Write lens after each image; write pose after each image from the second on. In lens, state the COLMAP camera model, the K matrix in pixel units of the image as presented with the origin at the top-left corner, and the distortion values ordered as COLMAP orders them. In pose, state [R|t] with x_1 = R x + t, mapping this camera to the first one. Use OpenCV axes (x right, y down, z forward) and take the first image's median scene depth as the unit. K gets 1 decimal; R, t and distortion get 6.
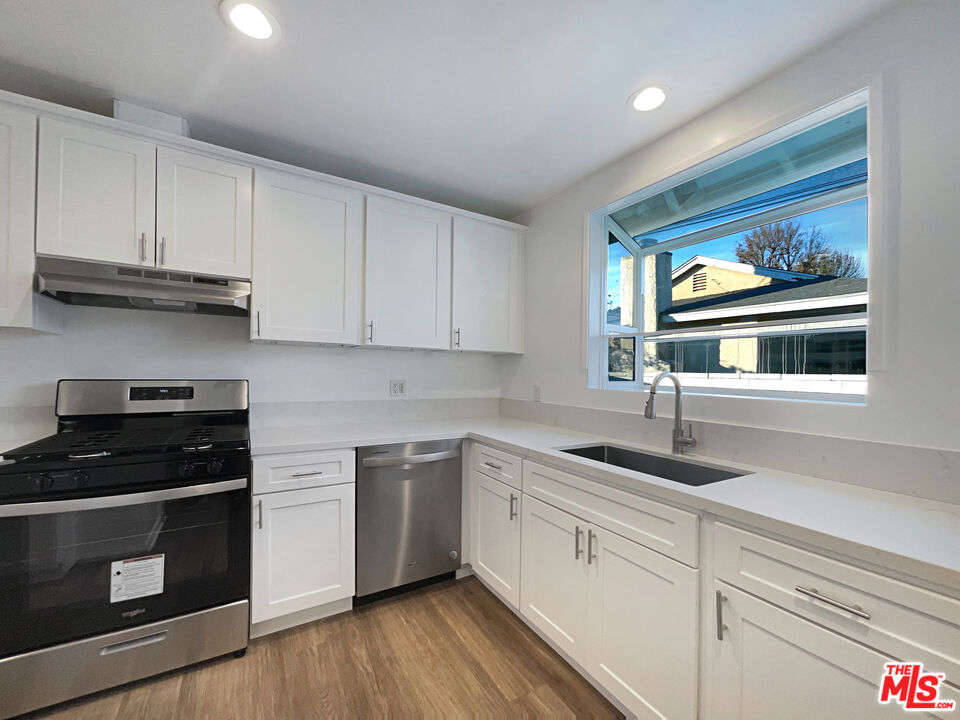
lens RADIAL K [[386.9, 0, 481.6], [0, 386.9, 364.7], [0, 0, 1]] dist [-0.002371, 0.000077]
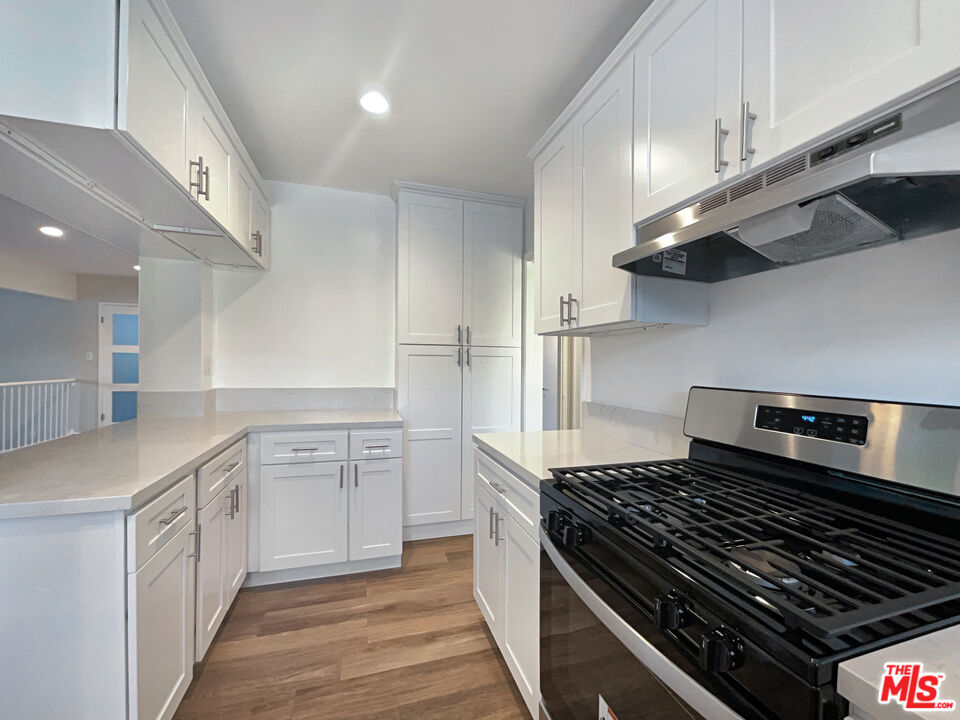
lens RADIAL K [[386.9, 0, 481.6], [0, 386.9, 364.7], [0, 0, 1]] dist [-0.002371, 0.000077]
pose [[-0.237026, -0.010175, -0.971450, -0.255143], [-0.001533, 0.999948, -0.010099, 0.005408], [0.971502, -0.000905, -0.237030, 0.737254]]
